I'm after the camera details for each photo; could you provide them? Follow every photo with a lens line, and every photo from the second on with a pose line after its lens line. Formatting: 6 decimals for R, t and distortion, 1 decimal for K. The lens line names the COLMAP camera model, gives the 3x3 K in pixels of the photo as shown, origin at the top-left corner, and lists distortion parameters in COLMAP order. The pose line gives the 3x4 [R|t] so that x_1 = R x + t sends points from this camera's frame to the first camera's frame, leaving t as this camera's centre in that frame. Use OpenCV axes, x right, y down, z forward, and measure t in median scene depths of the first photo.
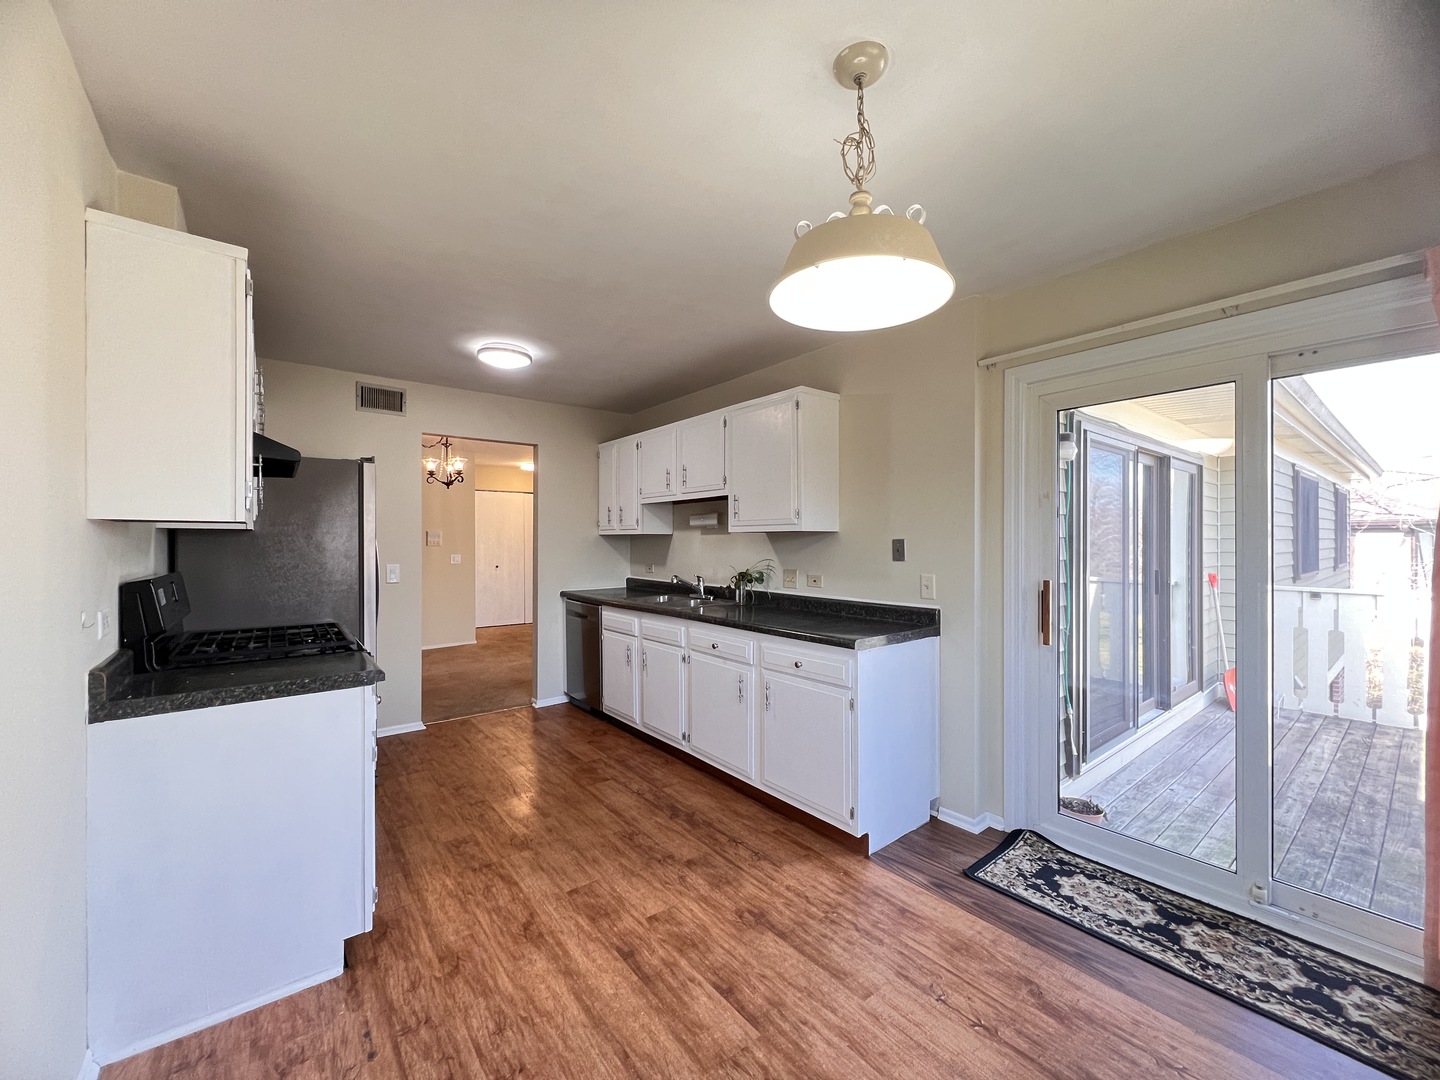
lens RADIAL K [[574.9, 0, 720.0], [0, 574.9, 540.0], [0, 0, 1]] dist [0.000122, -0.000184]
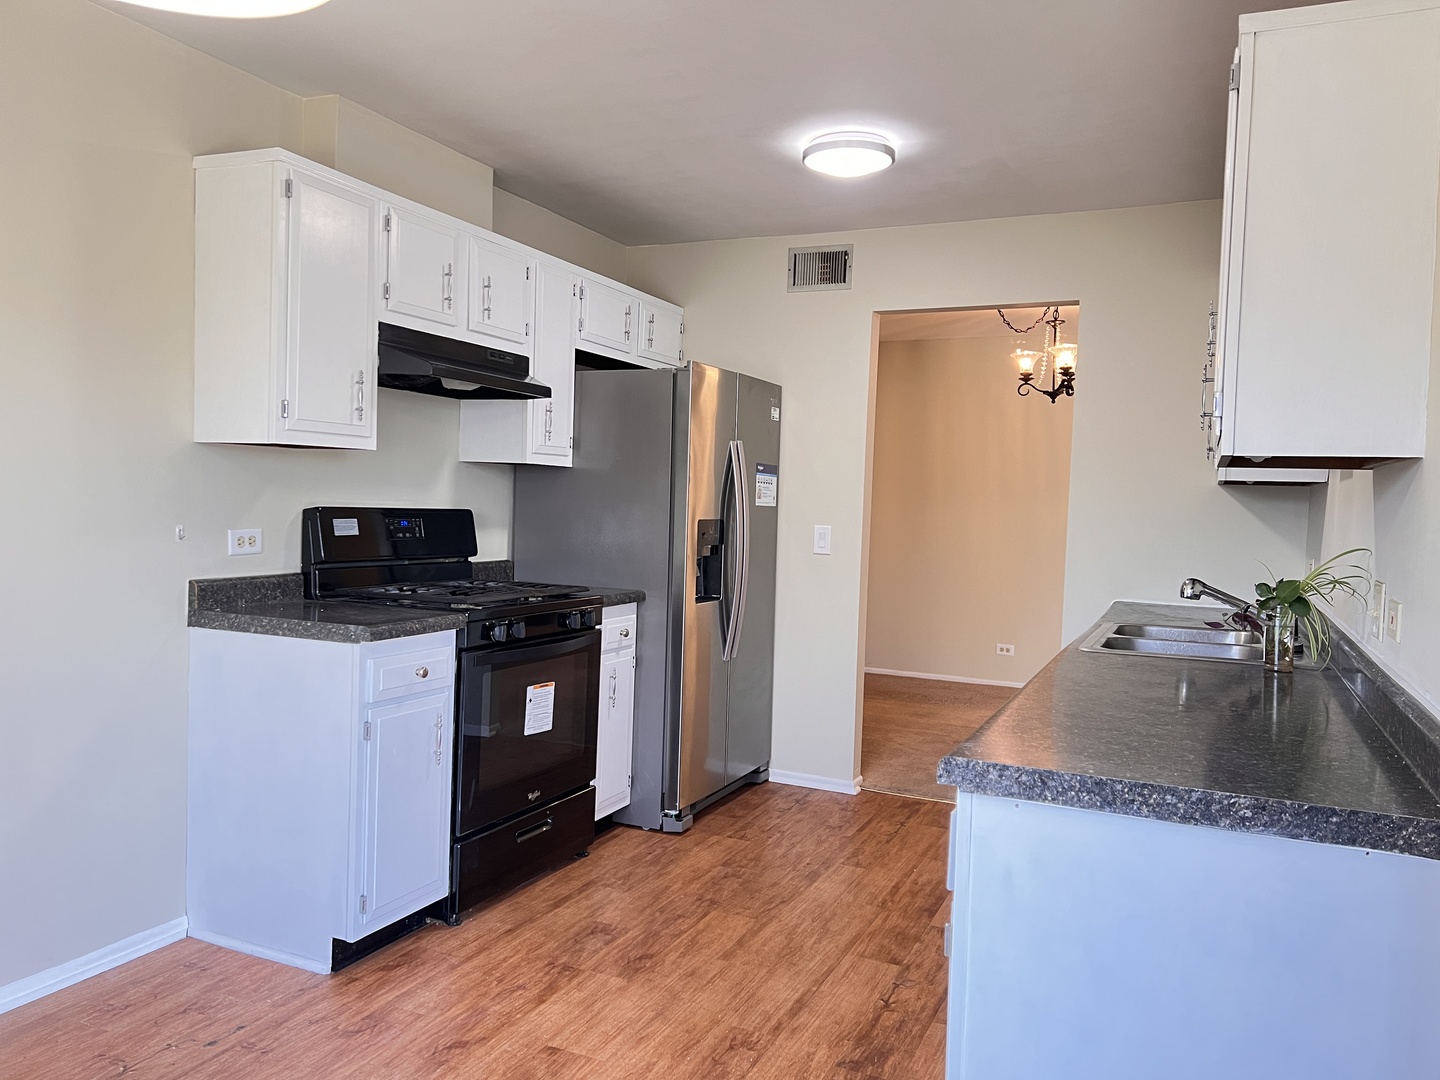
lens RADIAL K [[1084.0, 0, 720.0], [0, 1084.0, 540.0], [0, 0, 1]] dist [0.025448, -0.004664]
pose [[0.454227, 0.051813, -0.889378, 0.688930], [-0.030671, 0.998625, 0.042513, 0.016598], [0.890358, 0.007967, 0.455192, 0.528711]]
